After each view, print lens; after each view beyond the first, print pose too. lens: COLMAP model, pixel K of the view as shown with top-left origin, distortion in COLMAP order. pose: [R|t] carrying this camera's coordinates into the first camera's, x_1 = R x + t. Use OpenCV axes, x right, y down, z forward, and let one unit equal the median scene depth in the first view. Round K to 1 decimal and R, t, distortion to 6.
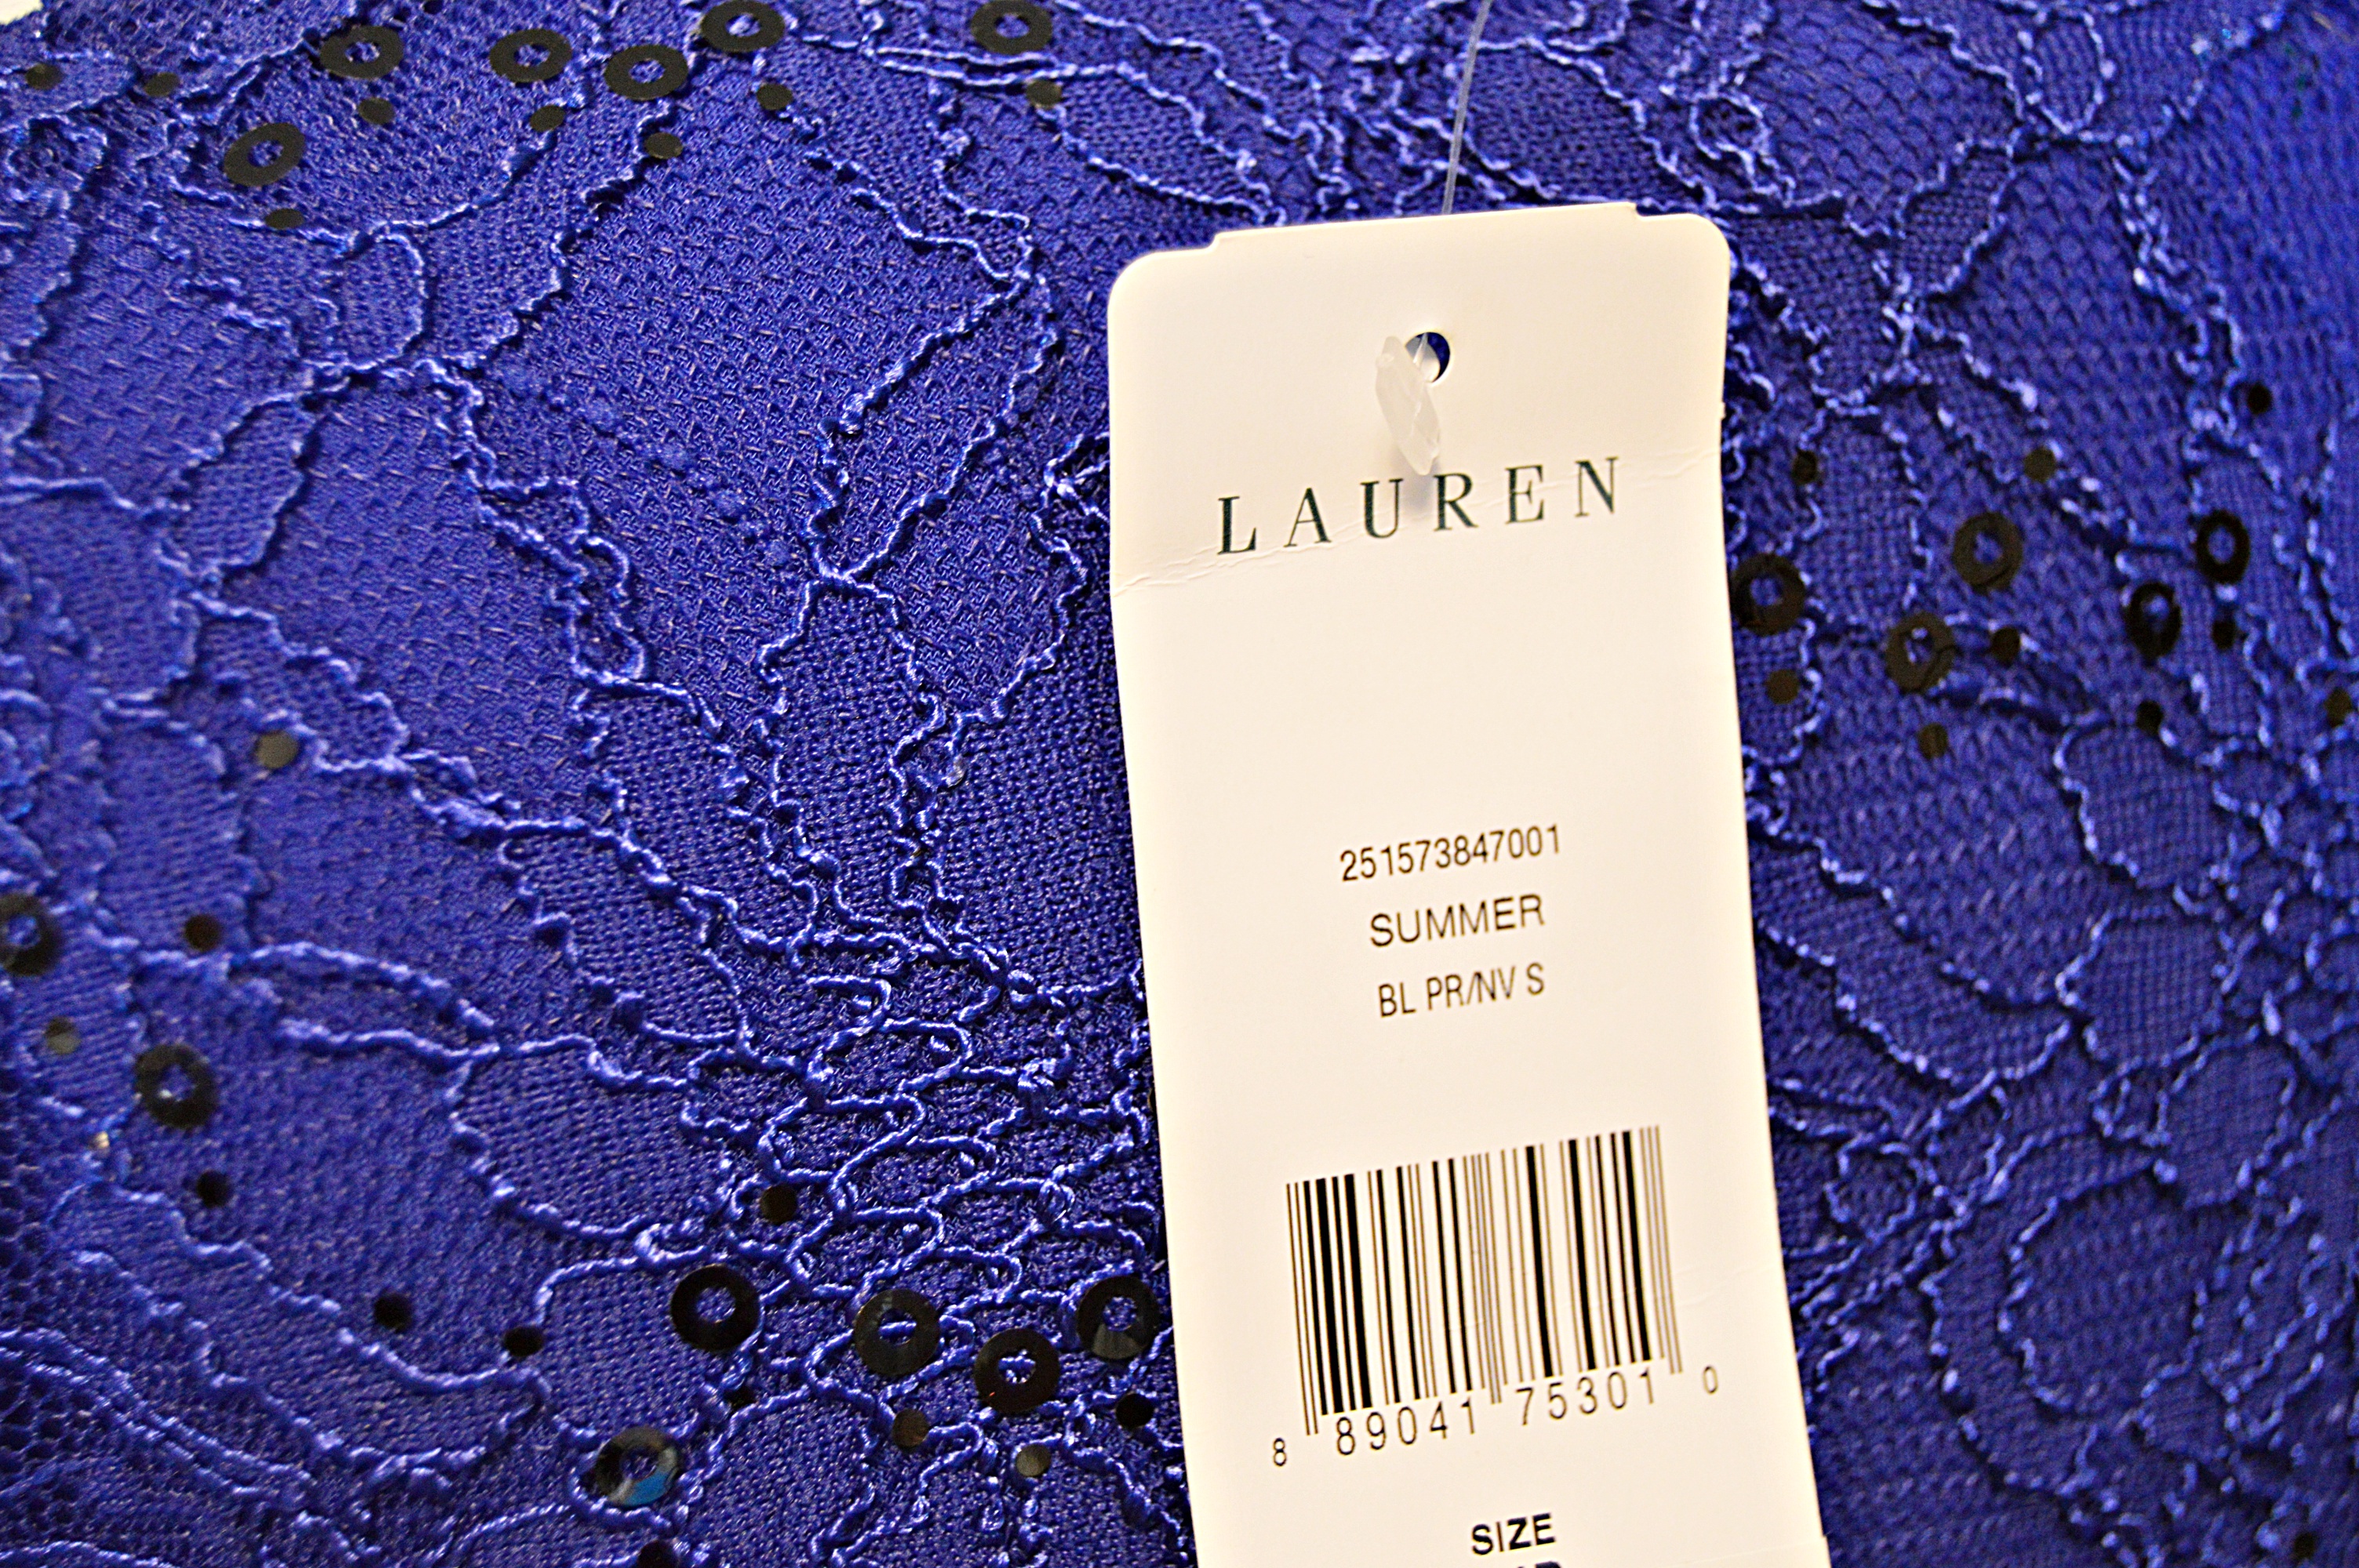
lens RADIAL K [[3806.5, 0, 1181.2], [0, 3806.5, 791.2], [0, 0, 1]] dist [-0.003482, 0.000000]
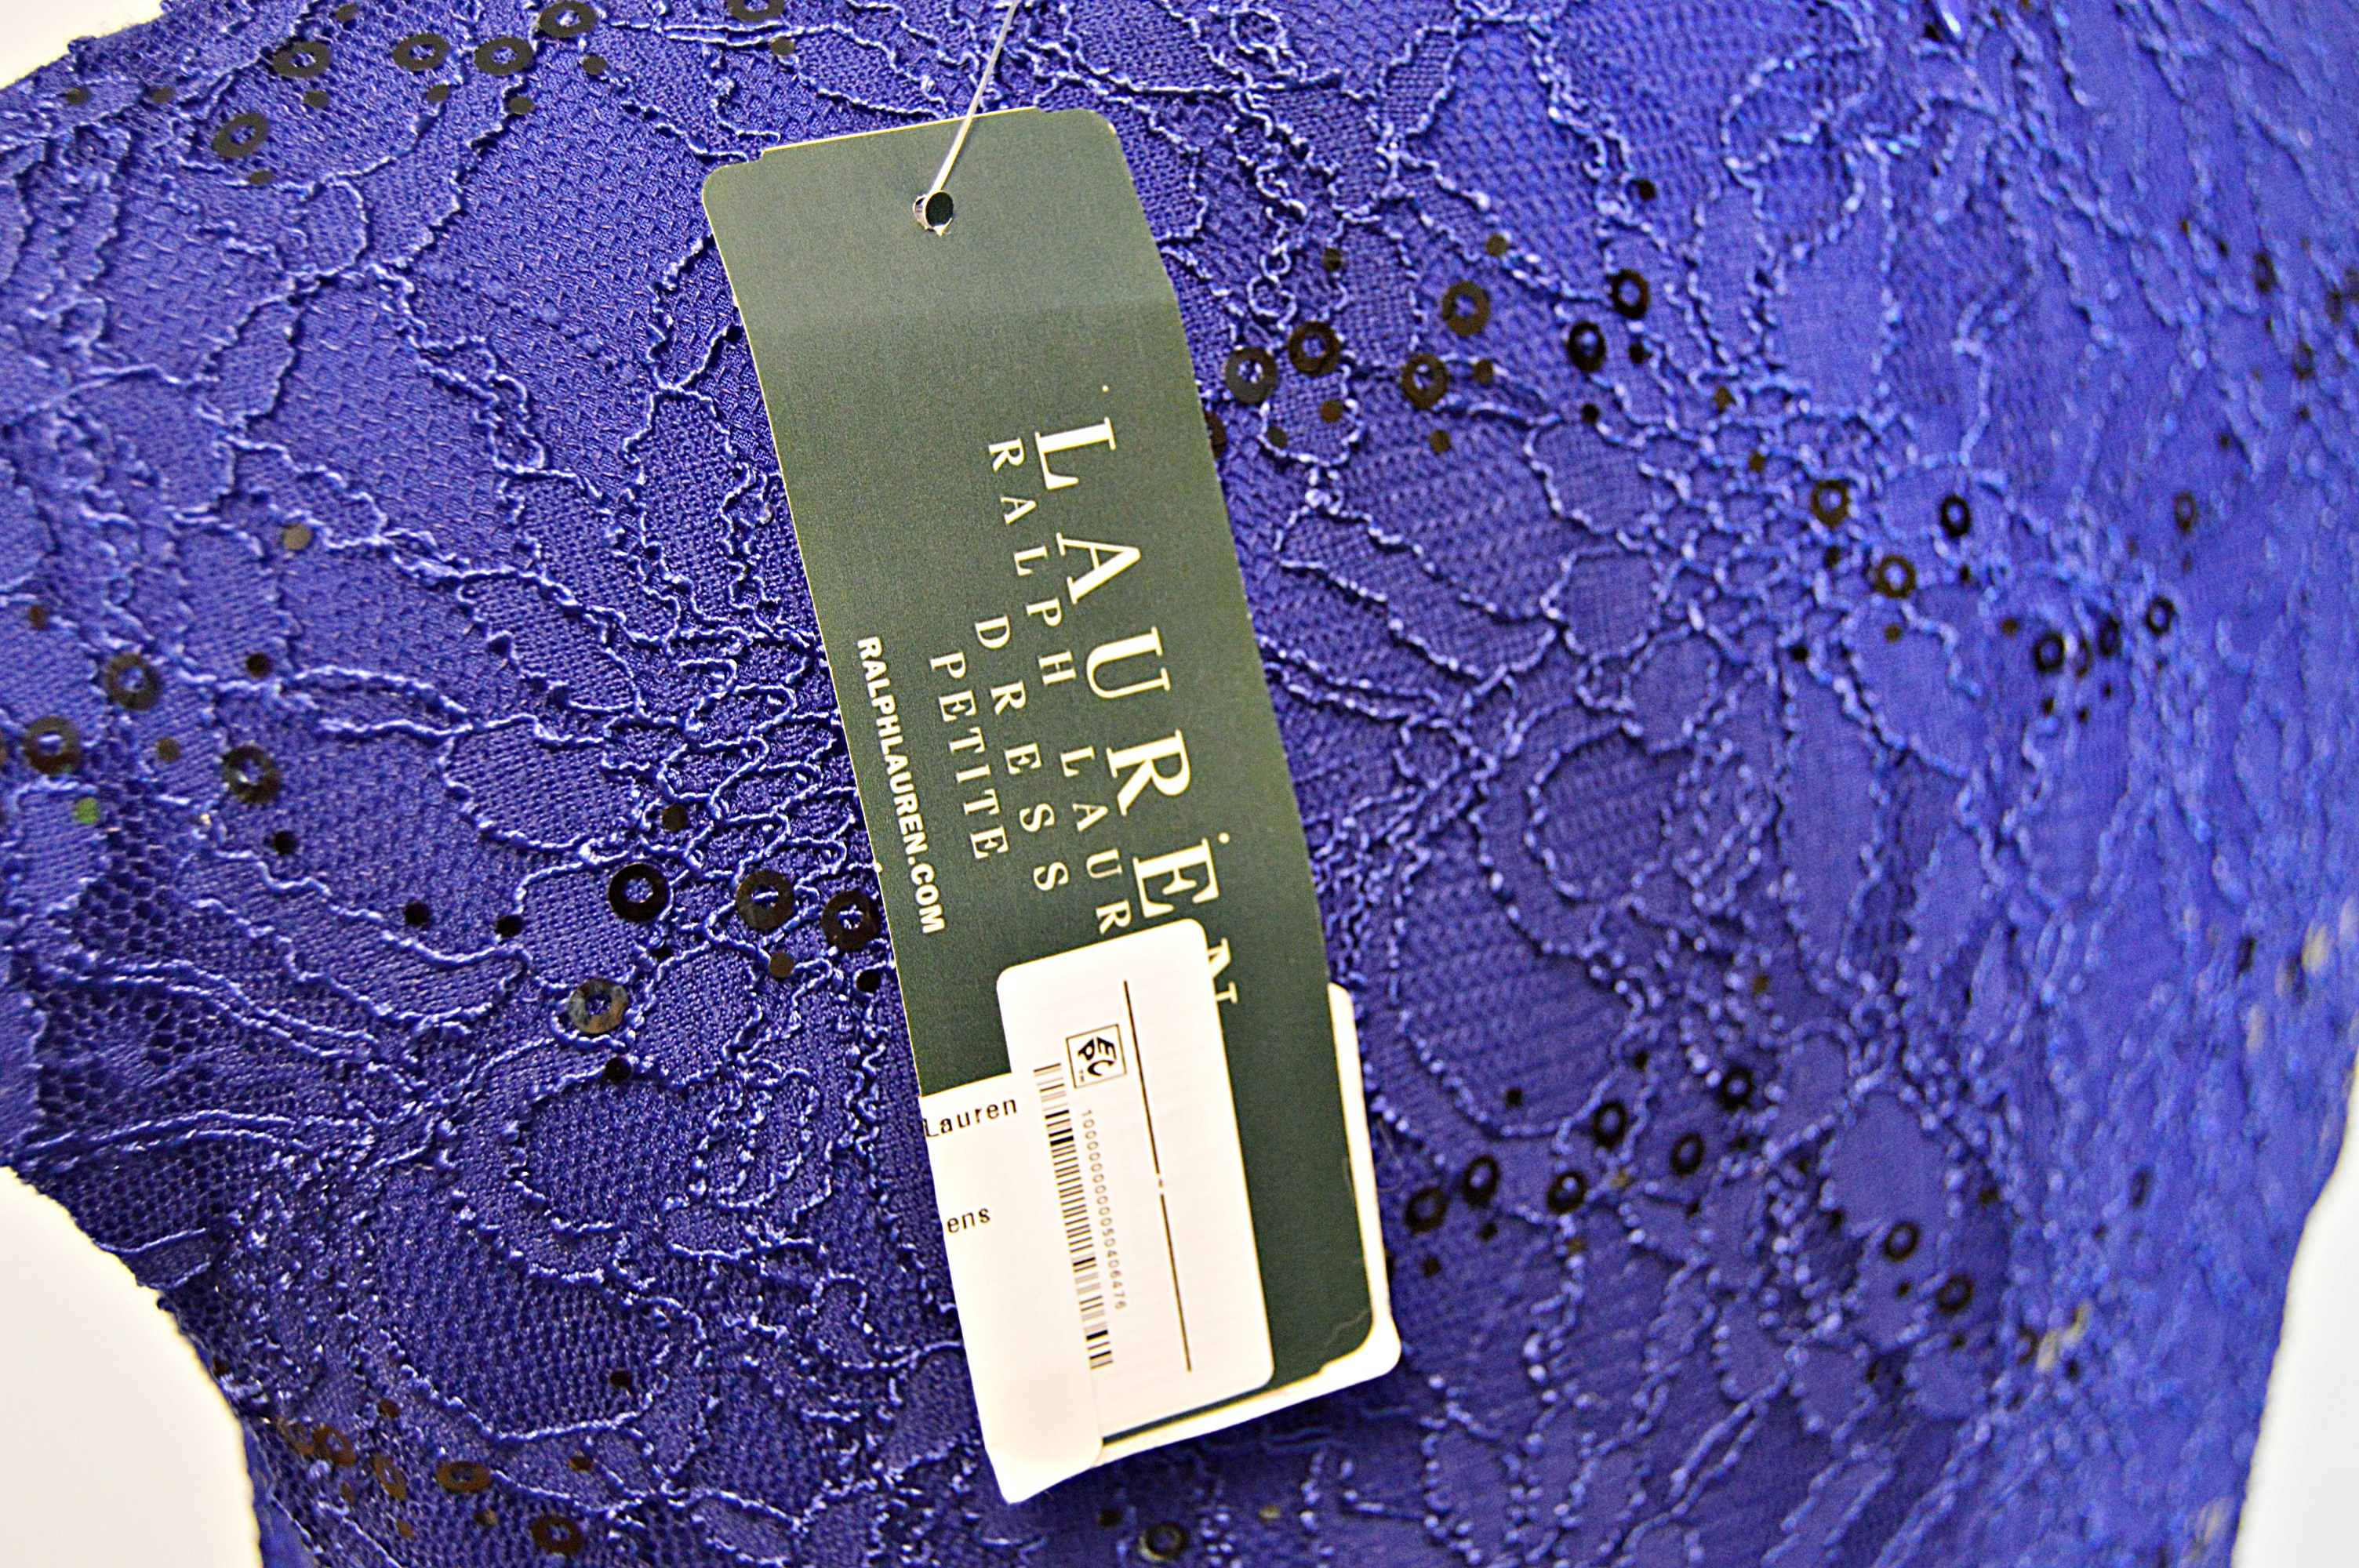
lens RADIAL K [[3028.0, 0, 1179.4], [0, 3028.0, 760.7], [0, 0, 1]] dist [-0.008105, 0.000000]
pose [[0.993602, -0.099106, 0.054160, 0.024890], [0.097173, 0.994571, 0.037242, 0.058523], [-0.057557, -0.031741, 0.997838, -0.164846]]
